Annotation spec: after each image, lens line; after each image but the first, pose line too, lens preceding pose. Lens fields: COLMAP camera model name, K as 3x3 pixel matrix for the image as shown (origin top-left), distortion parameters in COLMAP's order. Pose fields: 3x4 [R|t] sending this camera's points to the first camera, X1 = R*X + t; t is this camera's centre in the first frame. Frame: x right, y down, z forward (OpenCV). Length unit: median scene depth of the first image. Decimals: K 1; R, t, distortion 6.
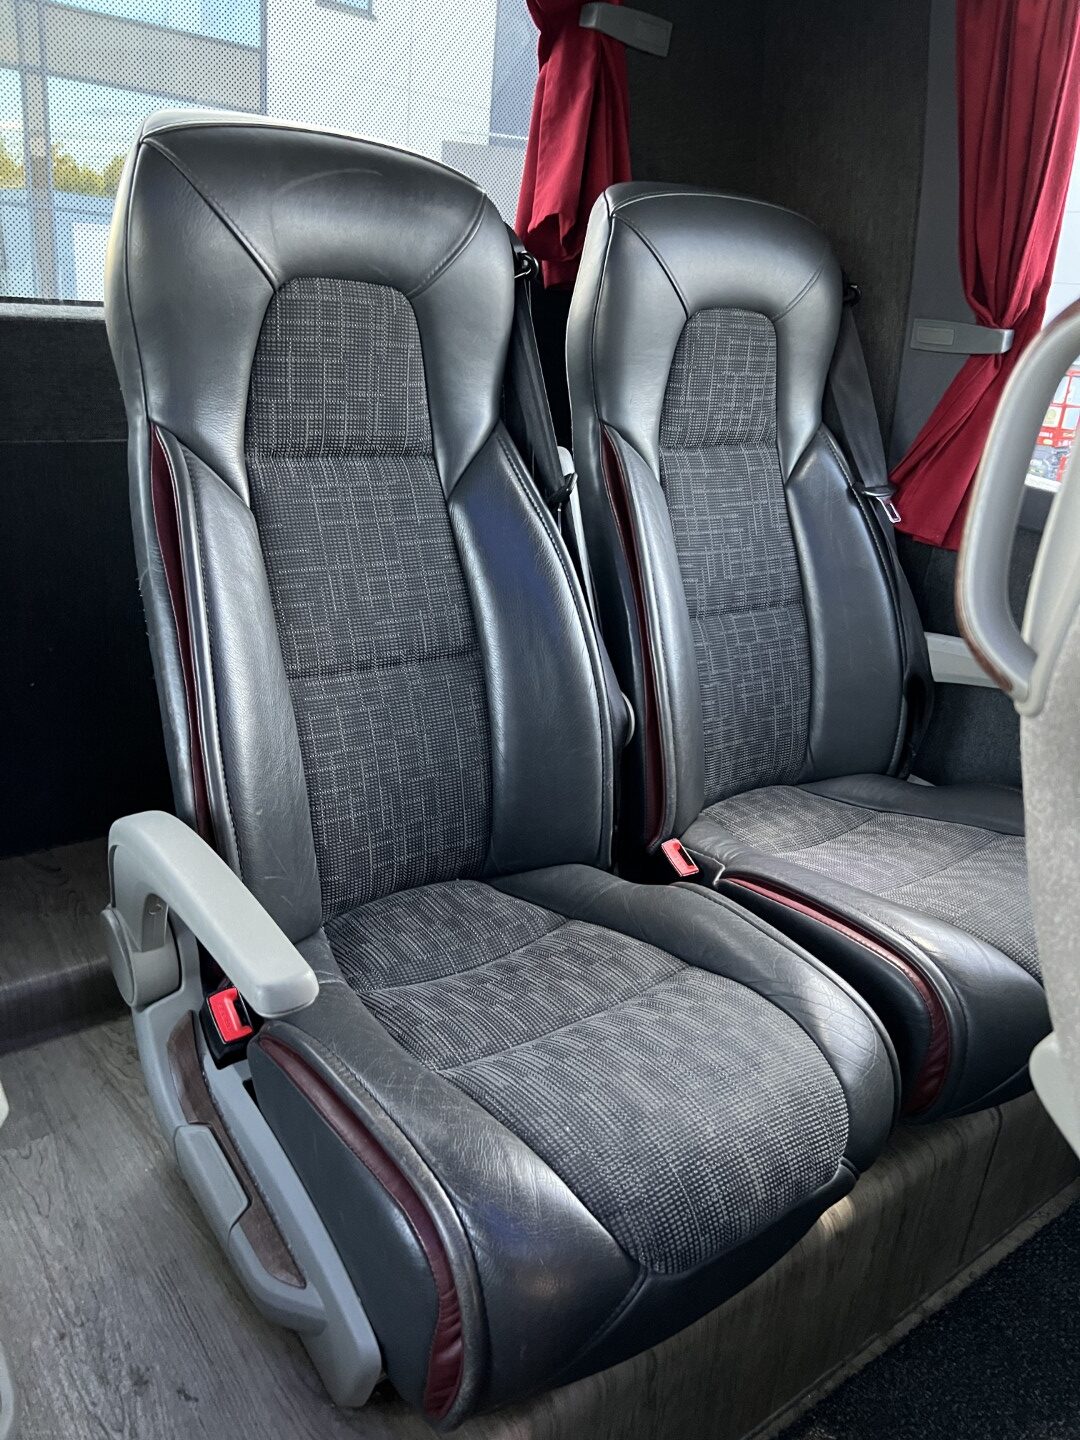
lens RADIAL K [[1088.4, 0, 541.2], [0, 1088.4, 742.3], [0, 0, 1]] dist [0.073561, -0.083326]
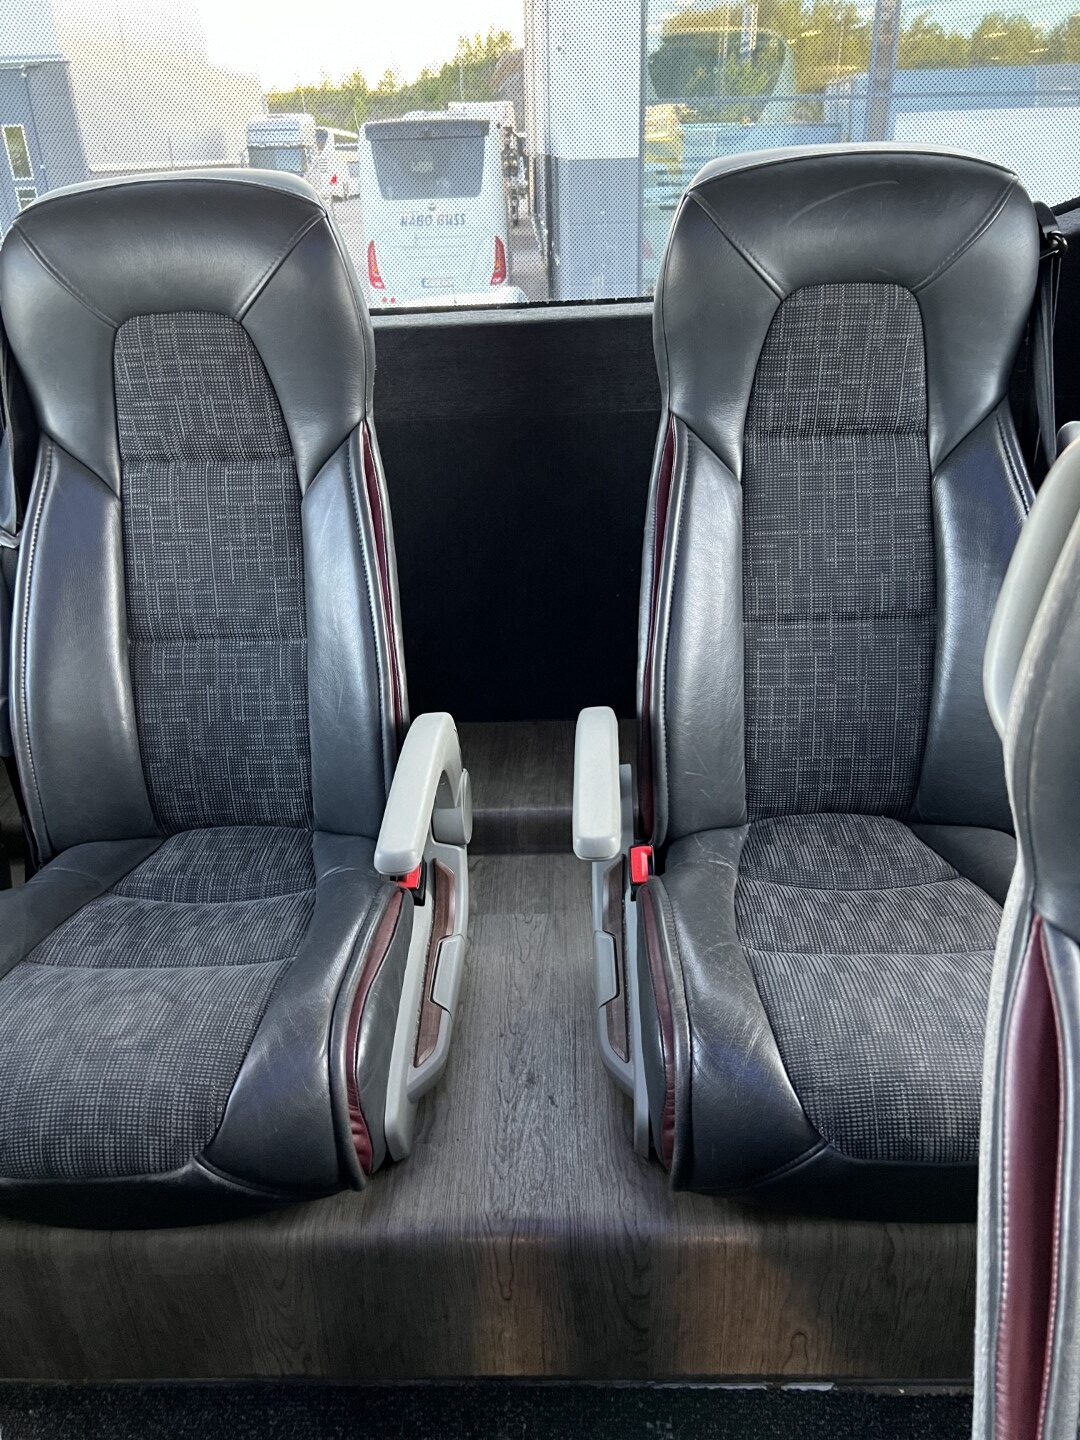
lens RADIAL K [[1088.4, 0, 541.2], [0, 1088.4, 742.3], [0, 0, 1]] dist [0.073561, -0.083326]
pose [[0.774237, 0.202322, -0.599686, 0.351967], [-0.145297, 0.979040, 0.142721, -0.065915], [0.615992, -0.023367, 0.787406, -0.116347]]
